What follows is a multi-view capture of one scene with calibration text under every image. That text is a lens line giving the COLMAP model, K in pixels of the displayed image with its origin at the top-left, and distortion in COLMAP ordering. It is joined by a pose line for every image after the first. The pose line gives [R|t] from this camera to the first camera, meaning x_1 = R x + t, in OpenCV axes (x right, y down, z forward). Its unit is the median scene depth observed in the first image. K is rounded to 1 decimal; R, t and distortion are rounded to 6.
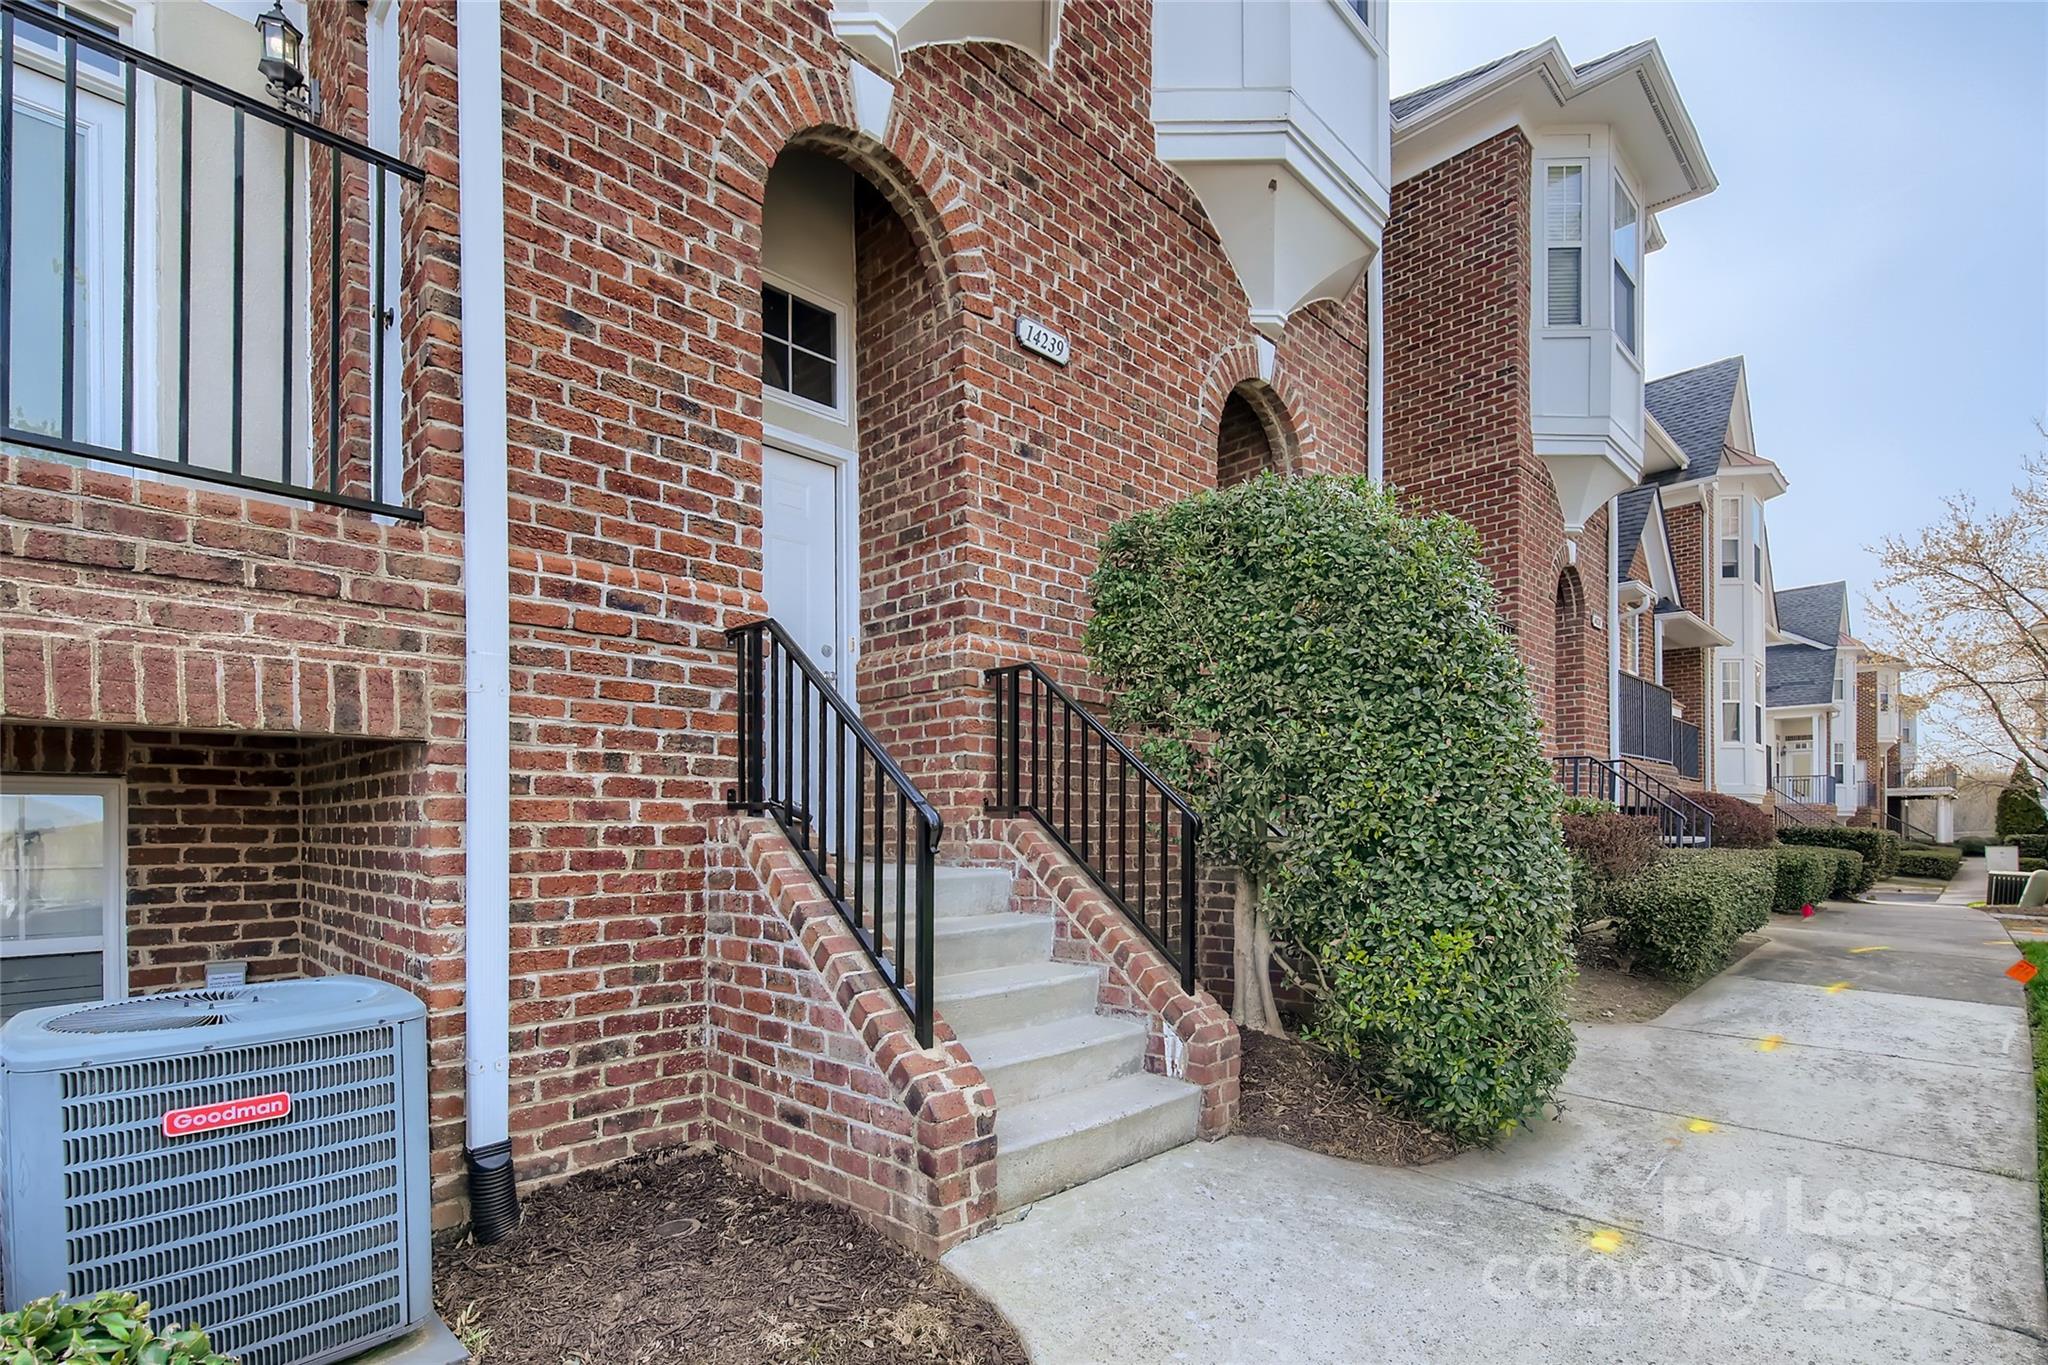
lens RADIAL K [[954.1, 0, 1022.6], [0, 954.1, 810.2], [0, 0, 1]] dist [0.021724, -0.000304]
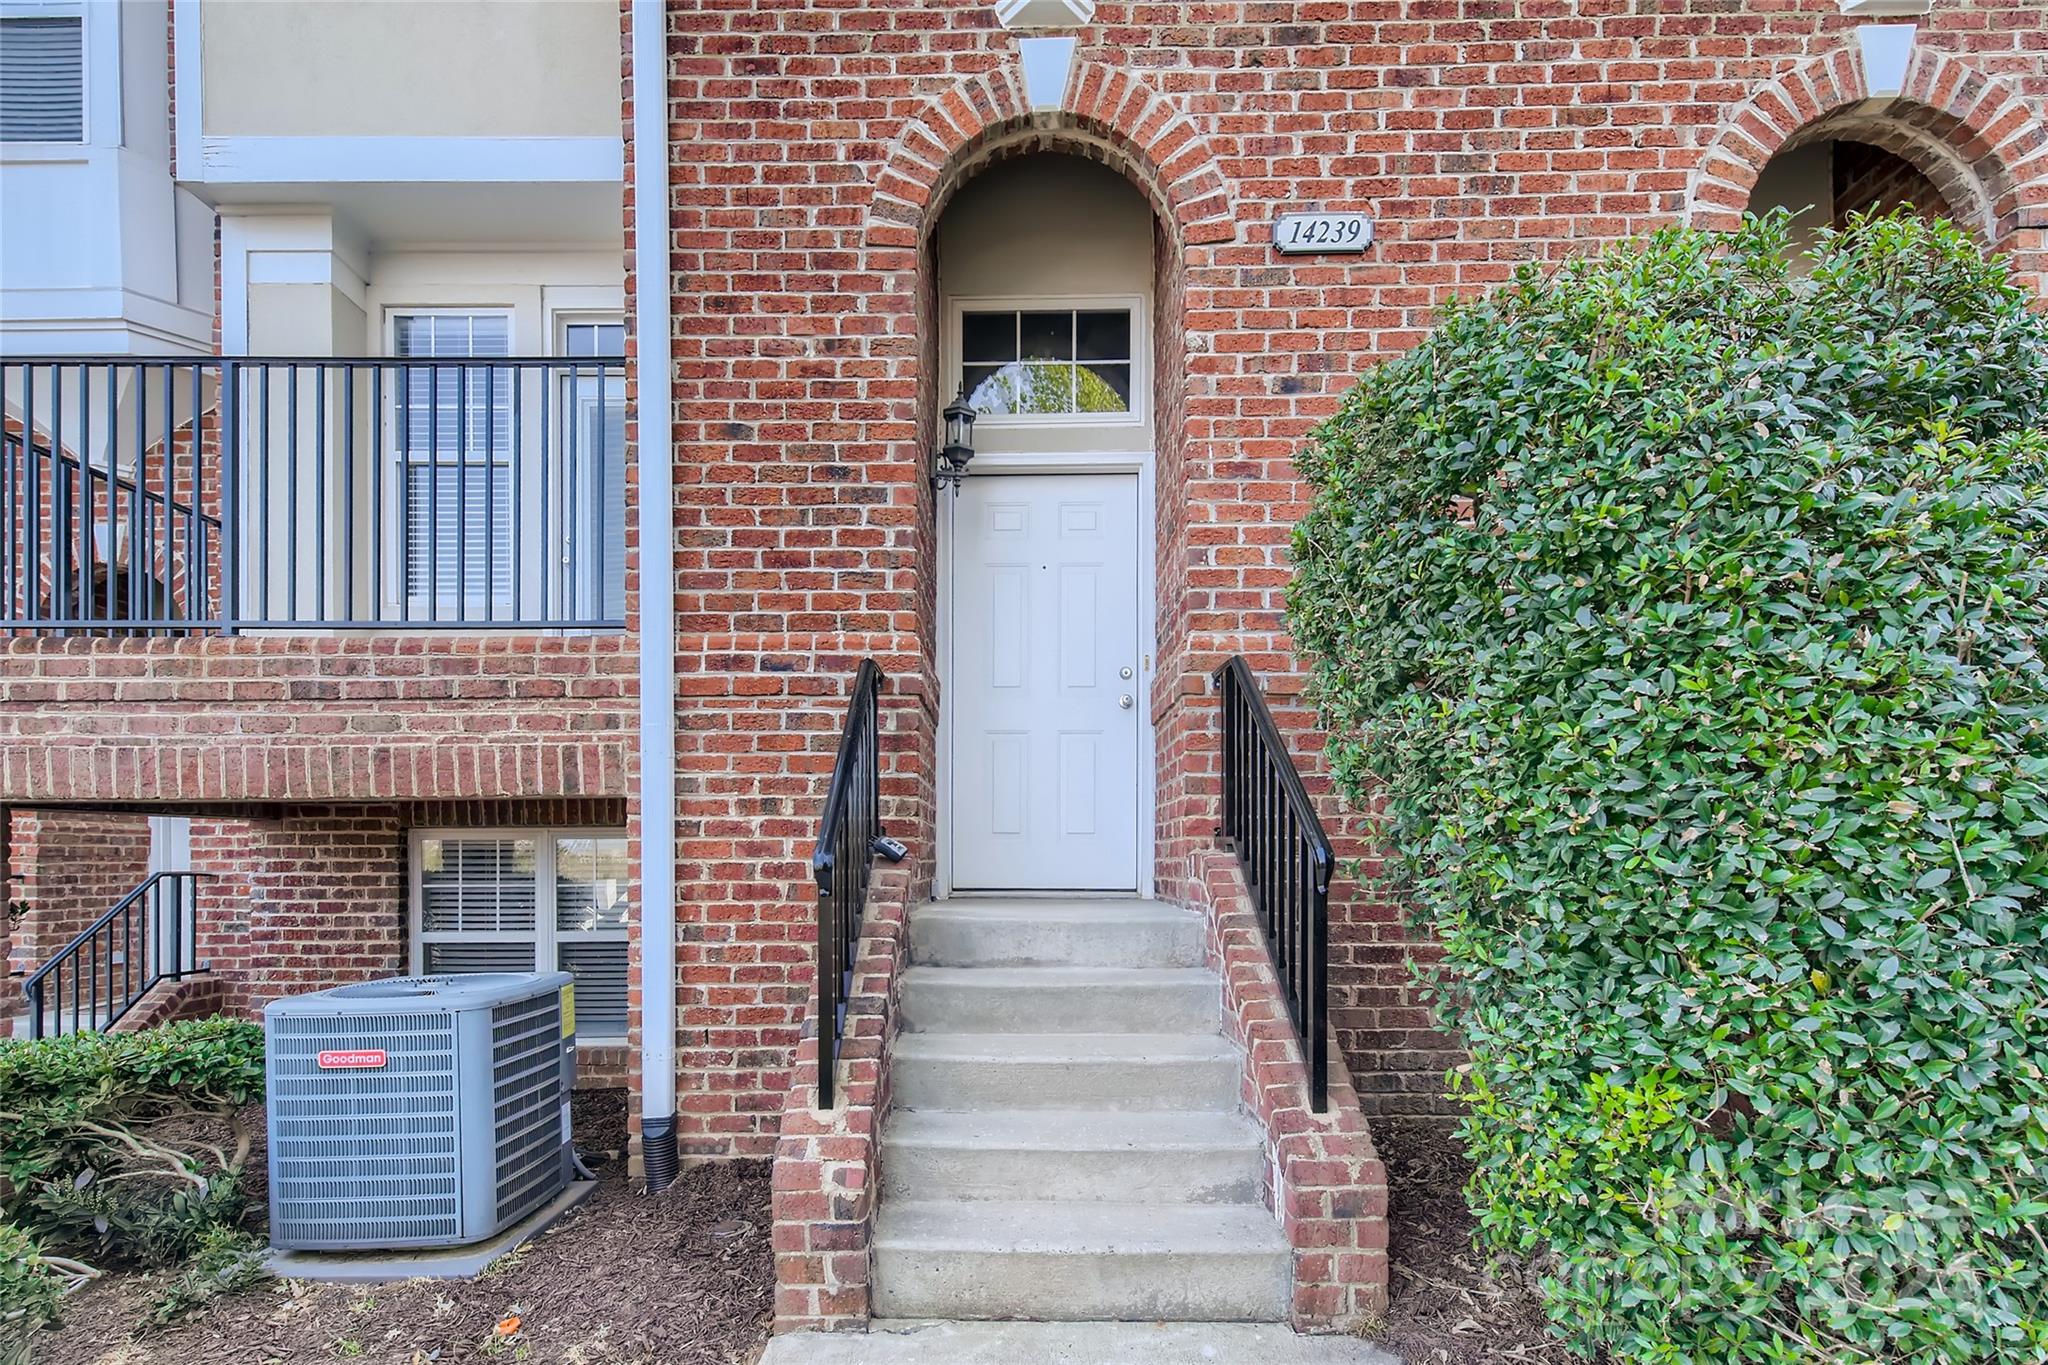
lens RADIAL K [[927.7, 0, 1025.7], [0, 927.7, 844.1], [0, 0, 1]] dist [0.027989, -0.007441]
pose [[0.707902, -0.008123, -0.706264, 0.578391], [0.014634, 0.999888, 0.003168, -0.003974], [0.706159, -0.012579, 0.707941, 0.436670]]
